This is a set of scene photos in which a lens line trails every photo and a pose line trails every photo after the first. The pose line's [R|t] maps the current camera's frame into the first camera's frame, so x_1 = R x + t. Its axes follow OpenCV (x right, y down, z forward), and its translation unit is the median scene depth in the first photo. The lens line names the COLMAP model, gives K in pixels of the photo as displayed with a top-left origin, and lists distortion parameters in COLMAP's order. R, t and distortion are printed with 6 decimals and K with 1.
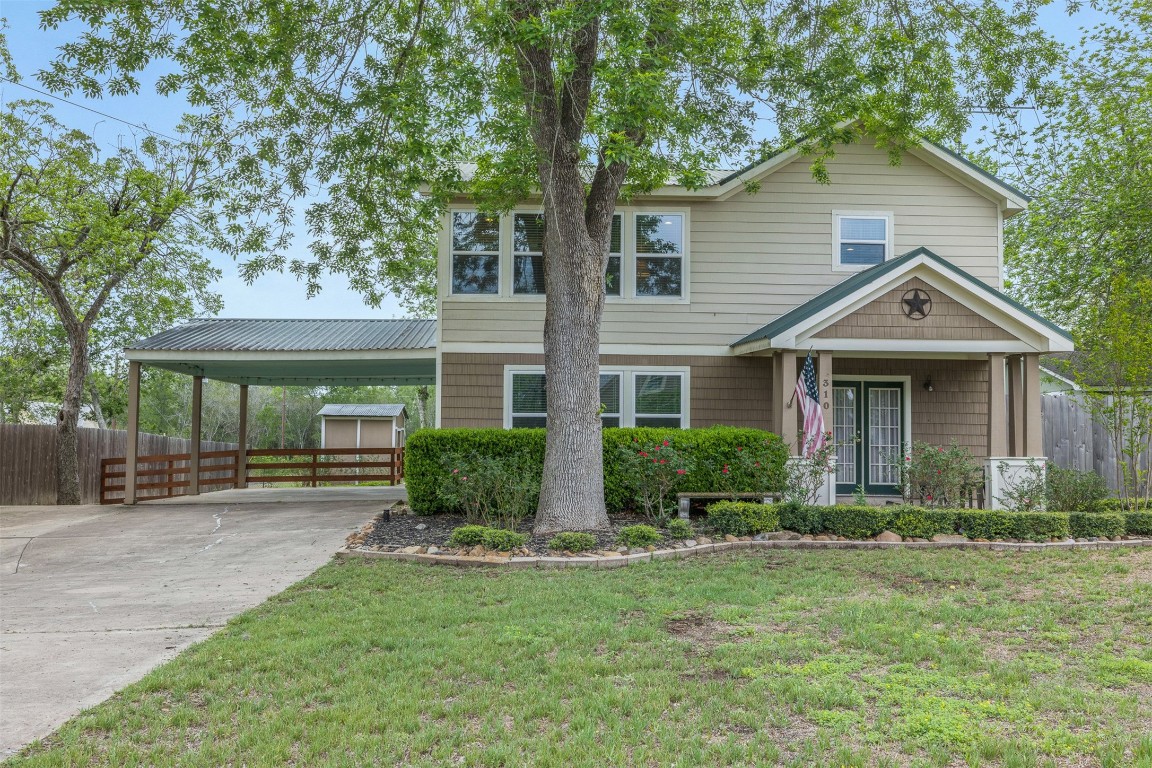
lens RADIAL K [[1104.9, 0, 578.5], [0, 1104.9, 377.9], [0, 0, 1]] dist [0.000177, 0.000000]
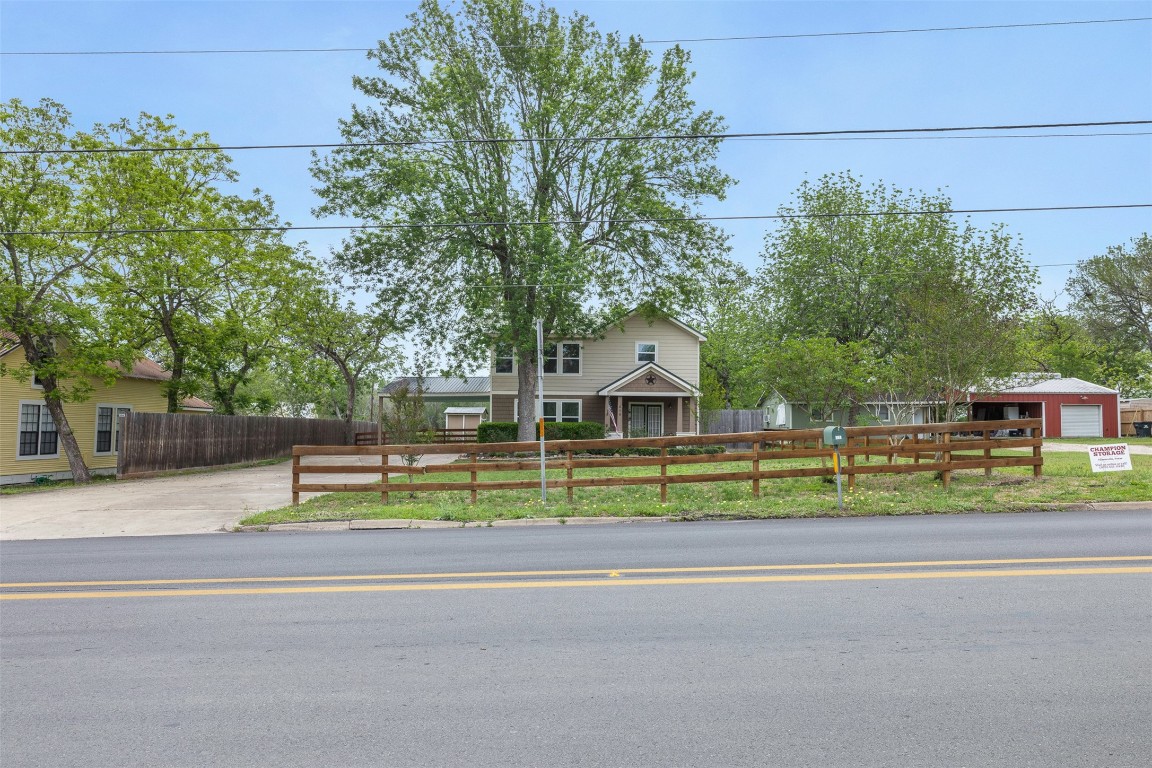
lens RADIAL K [[801.4, 0, 580.2], [0, 801.4, 382.1], [0, 0, 1]] dist [0.011665, 0.001357]
pose [[0.998425, -0.000394, -0.056093, 0.230473], [0.000636, 0.999991, 0.004299, -0.068387], [0.056090, -0.004328, 0.998416, -1.091799]]
